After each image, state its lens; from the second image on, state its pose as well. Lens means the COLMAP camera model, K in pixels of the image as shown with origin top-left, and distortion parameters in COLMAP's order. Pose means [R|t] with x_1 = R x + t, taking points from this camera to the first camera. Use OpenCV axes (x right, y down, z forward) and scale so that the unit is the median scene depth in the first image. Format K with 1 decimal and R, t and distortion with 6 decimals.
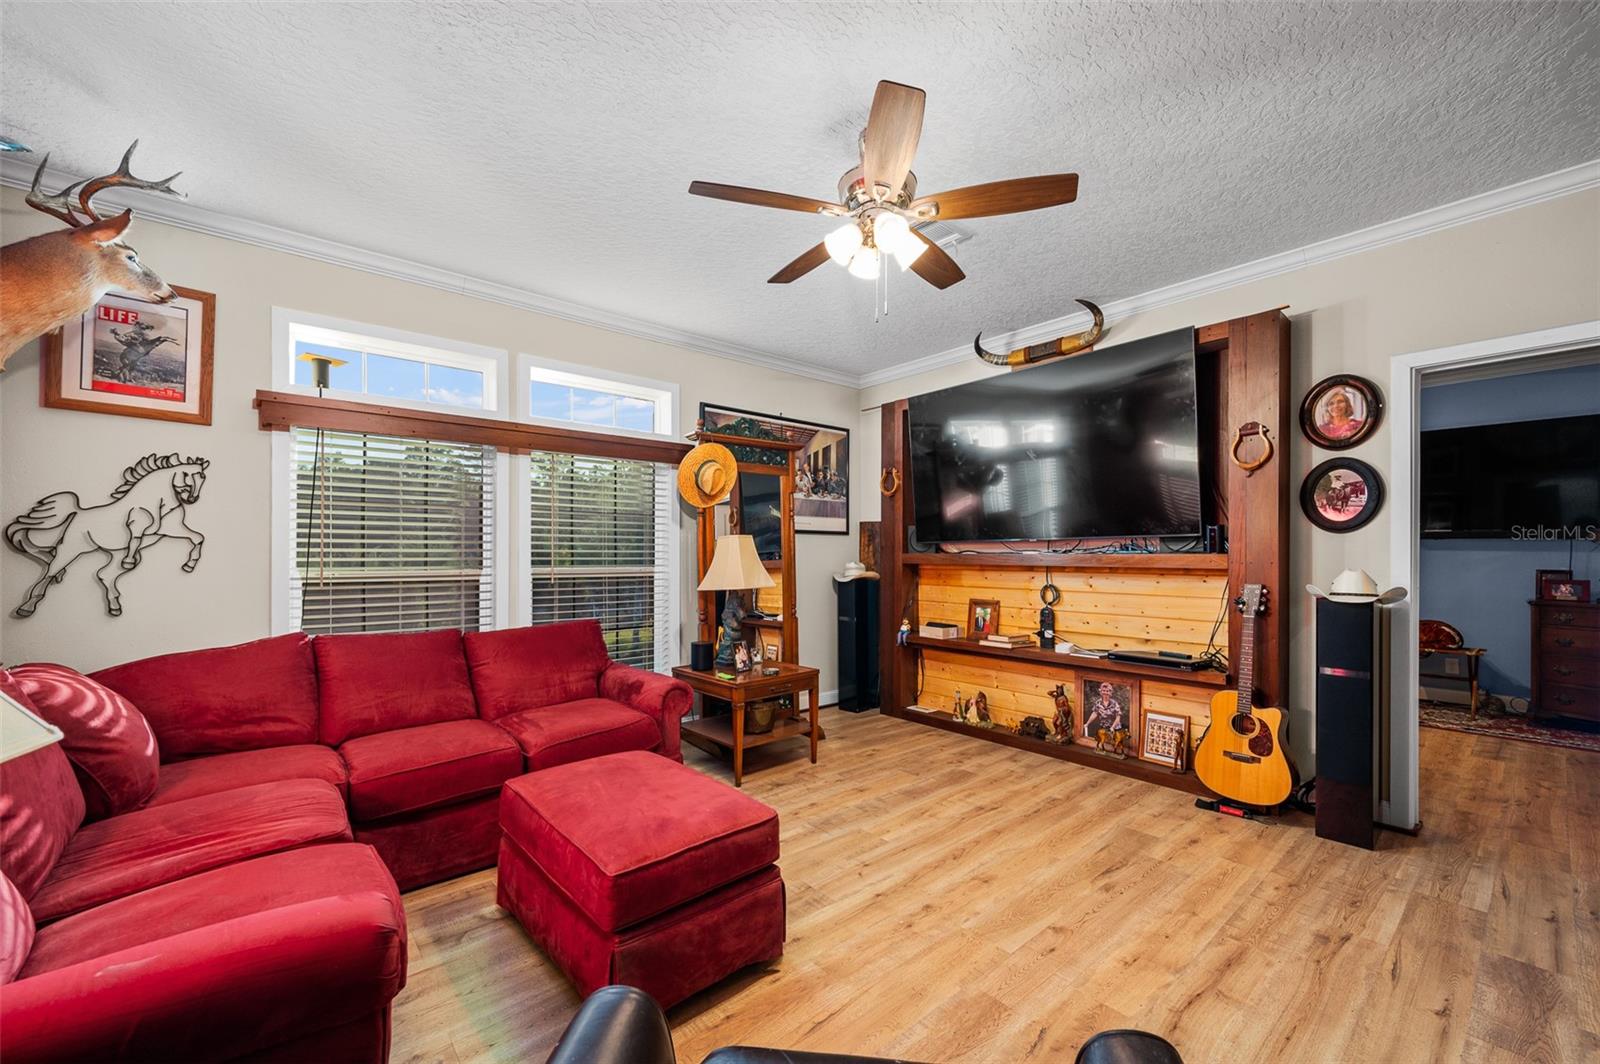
lens RADIAL K [[634.5, 0, 794.1], [0, 634.5, 558.8], [0, 0, 1]] dist [0.001229, -0.000562]
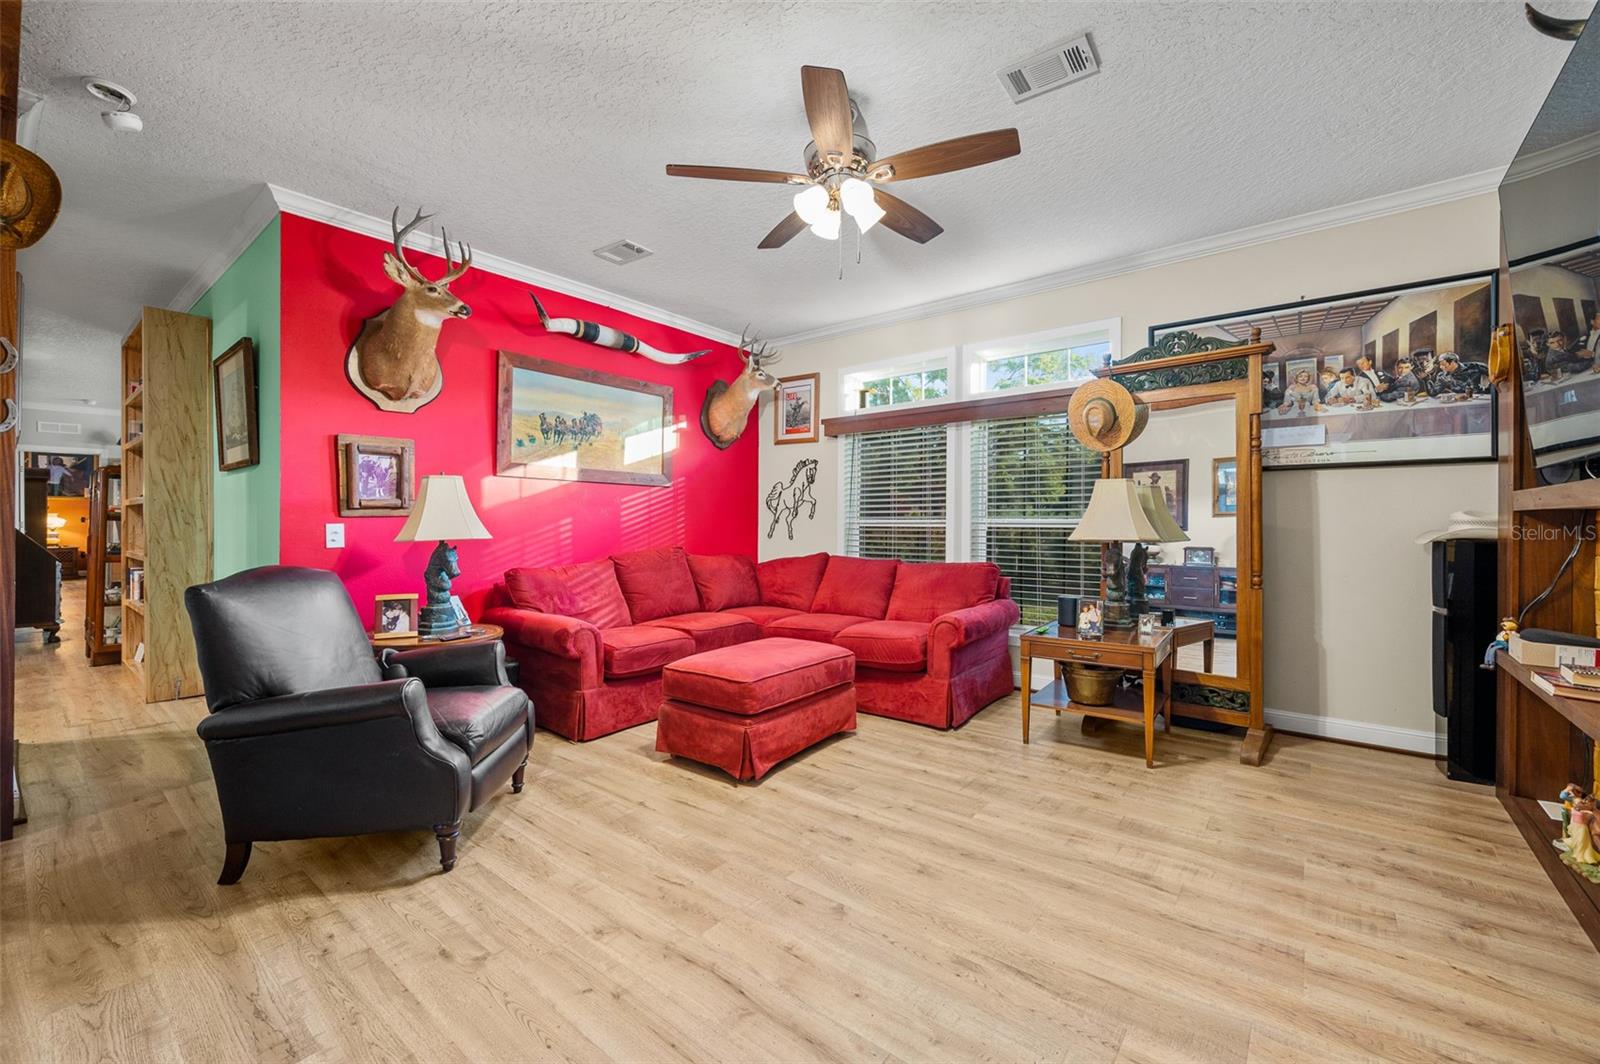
lens RADIAL K [[634.5, 0, 802.9], [0, 634.5, 523.7], [0, 0, 1]] dist [0.001229, -0.000562]
pose [[0.204805, 0.001707, -0.978801, 0.842978], [-0.006174, 0.999981, 0.000452, 0.031688], [0.978783, 0.005950, 0.204812, 0.510424]]
